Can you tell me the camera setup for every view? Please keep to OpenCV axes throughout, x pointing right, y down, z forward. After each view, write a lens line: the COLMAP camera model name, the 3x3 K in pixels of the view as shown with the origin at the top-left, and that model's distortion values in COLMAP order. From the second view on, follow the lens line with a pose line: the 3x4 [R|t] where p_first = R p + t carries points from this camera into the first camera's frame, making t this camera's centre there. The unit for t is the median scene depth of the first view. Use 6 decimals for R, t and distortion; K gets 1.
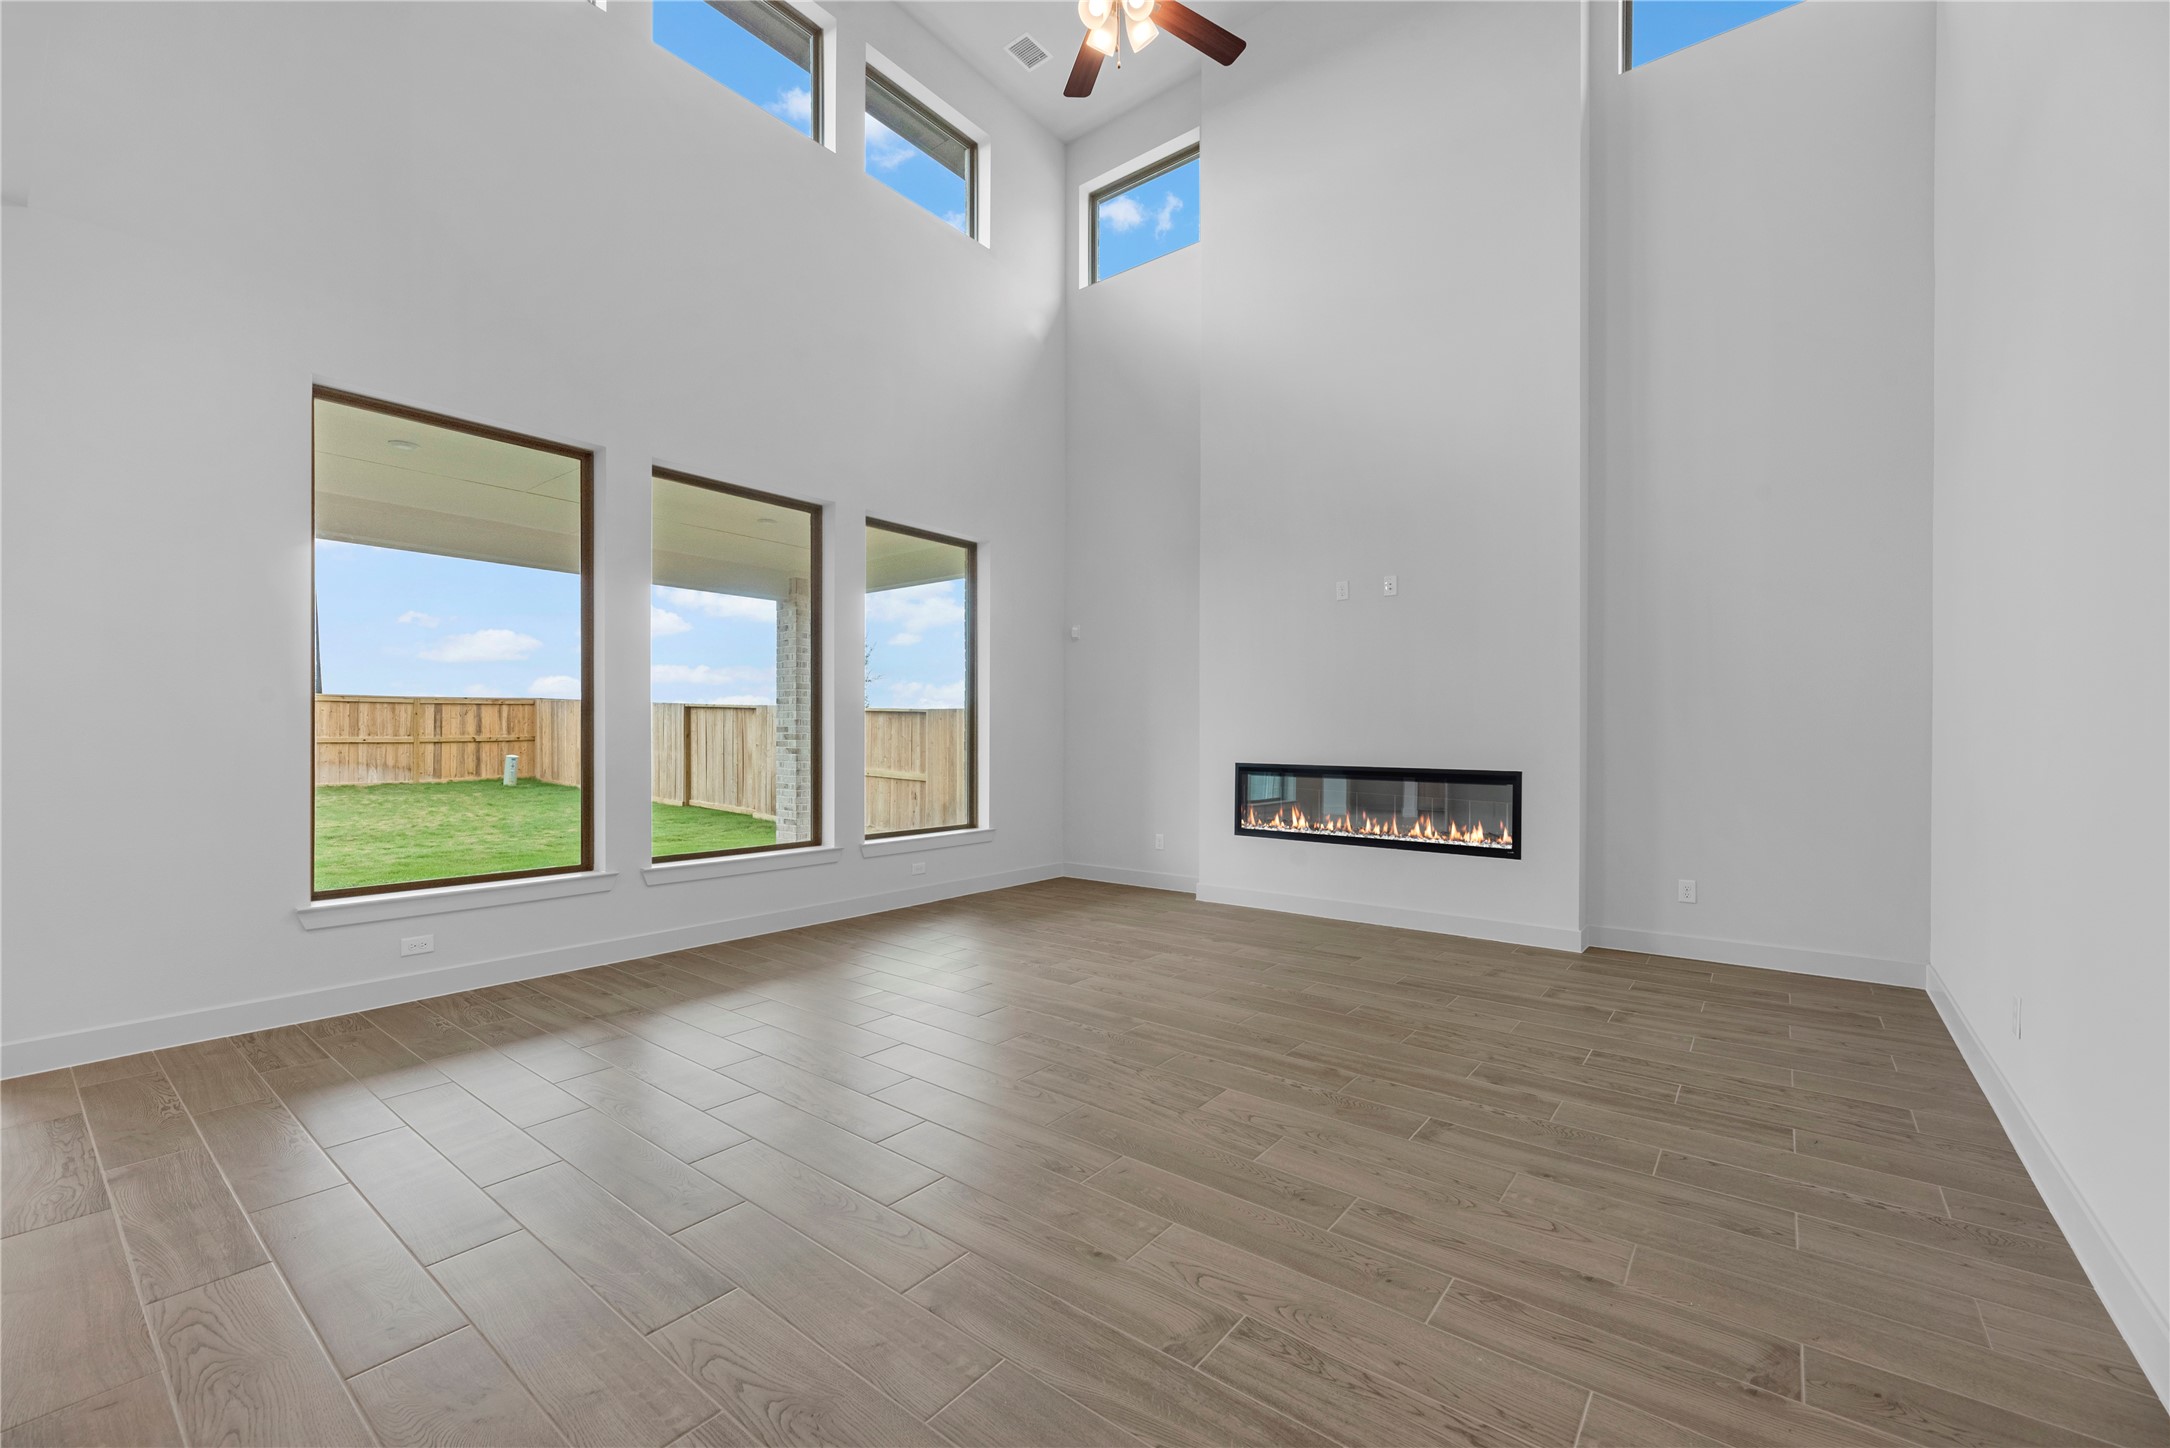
lens RADIAL K [[884.9, 0, 1085.5], [0, 884.9, 730.6], [0, 0, 1]] dist [-0.000488, -0.000026]
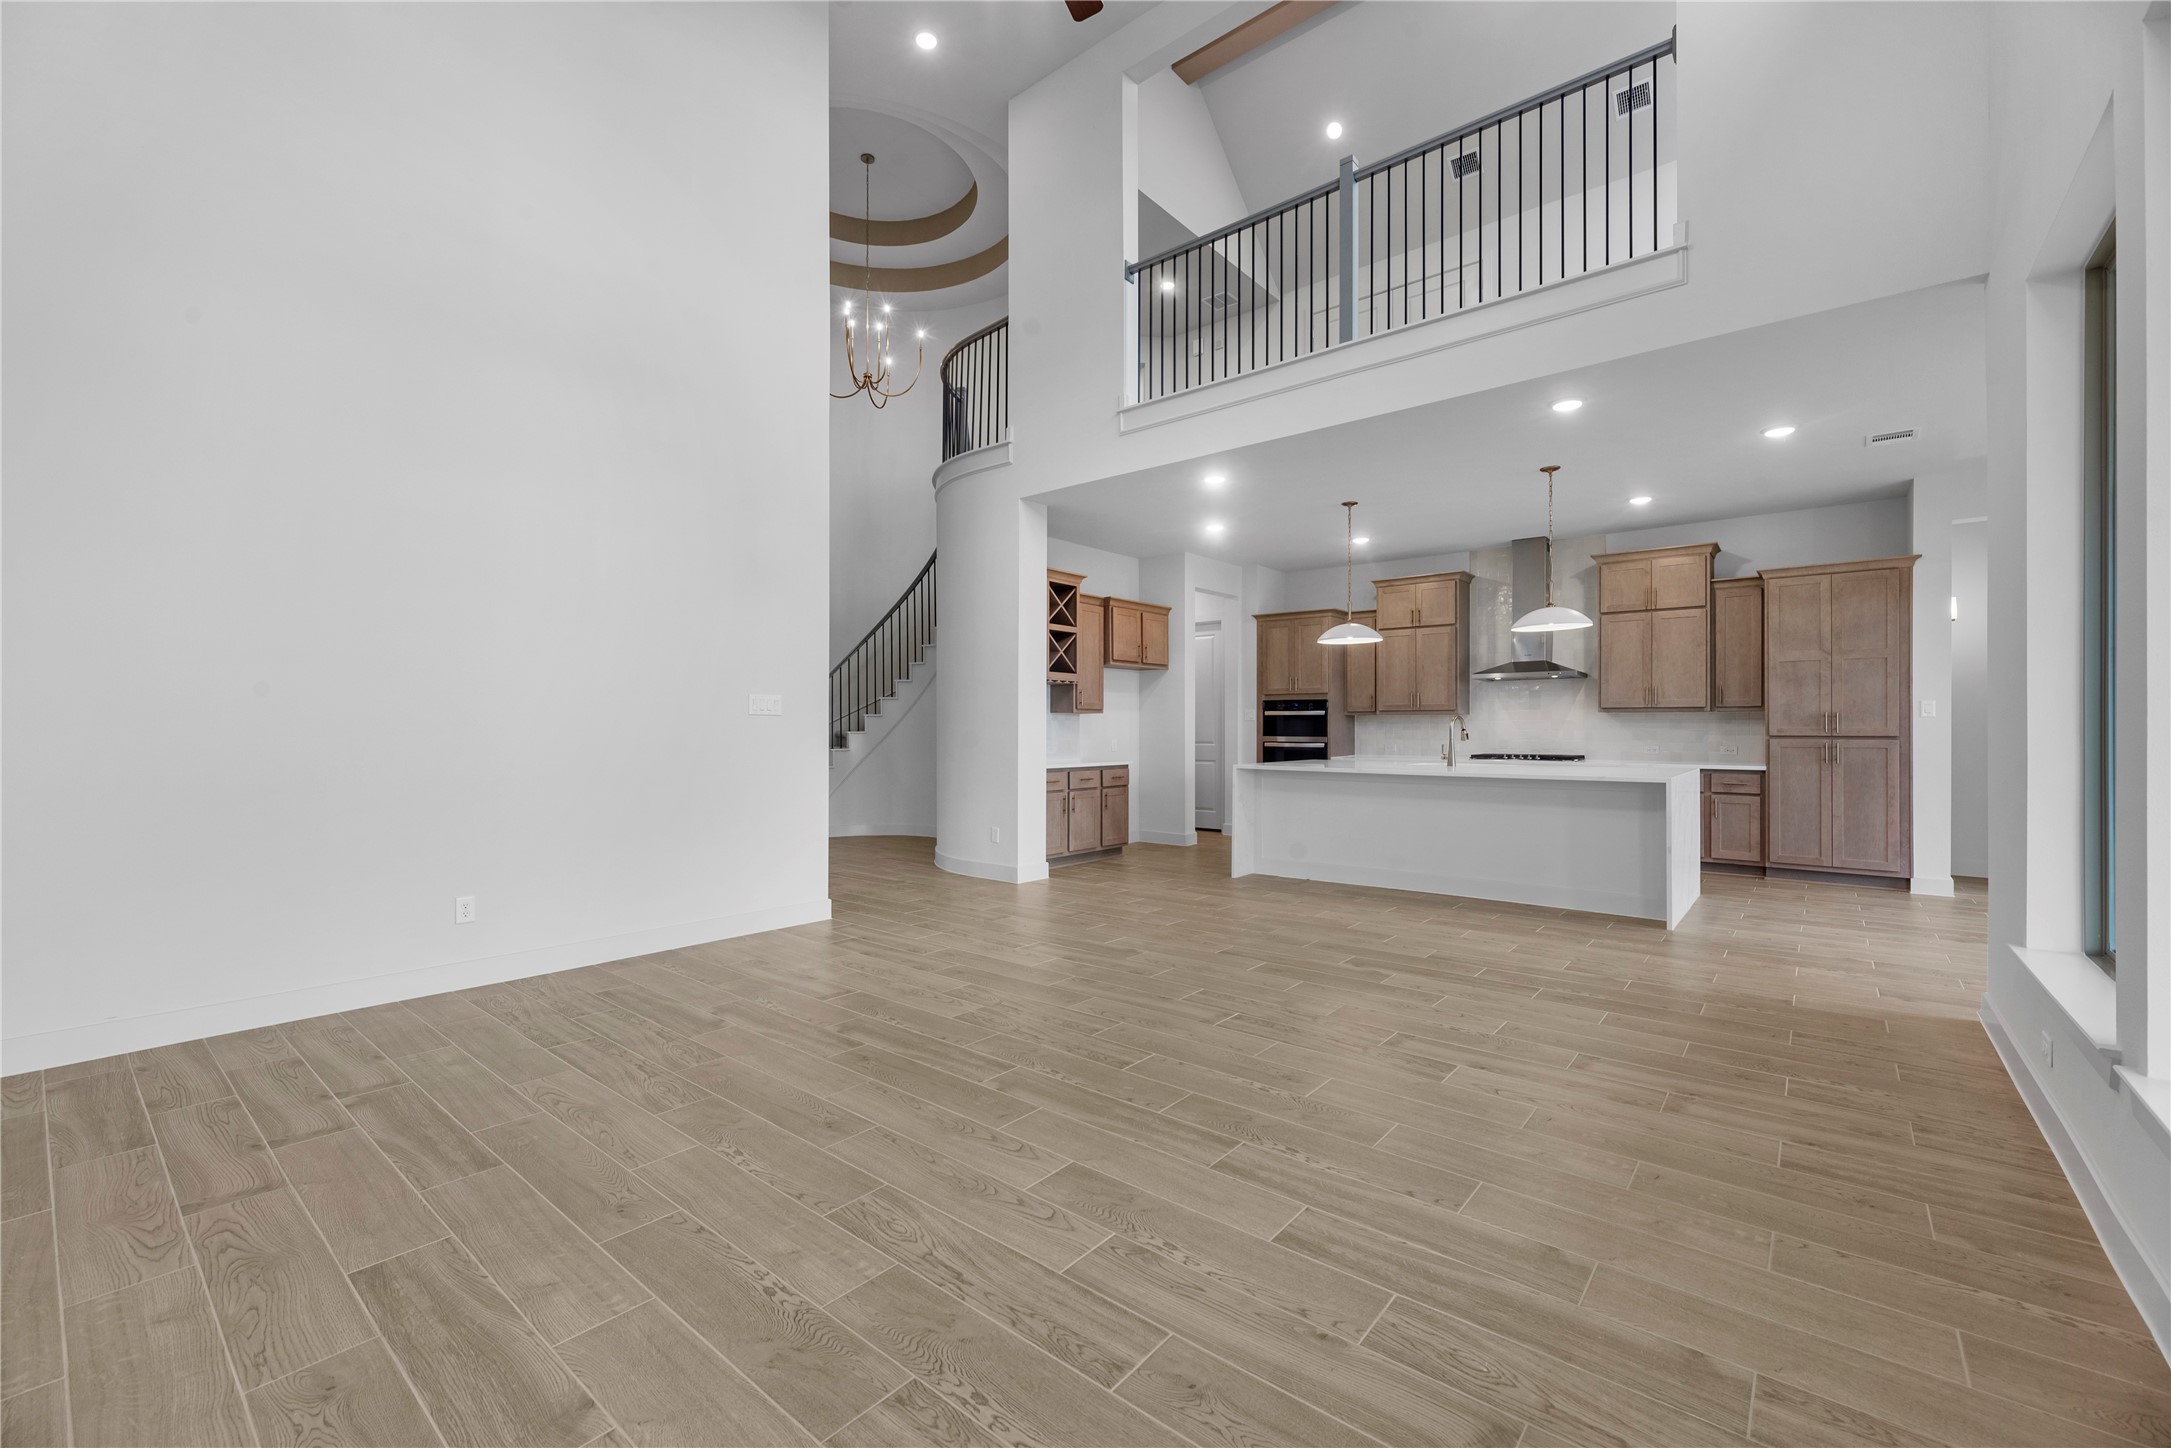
lens RADIAL K [[885.3, 0, 1084.8], [0, 885.3, 730.8], [0, 0, 1]] dist [-0.000488, -0.000026]
pose [[-0.999703, -0.005190, 0.023816, -0.042727], [-0.005298, 0.999976, -0.004458, 0.008641], [-0.023792, -0.004583, -0.999706, 1.789652]]
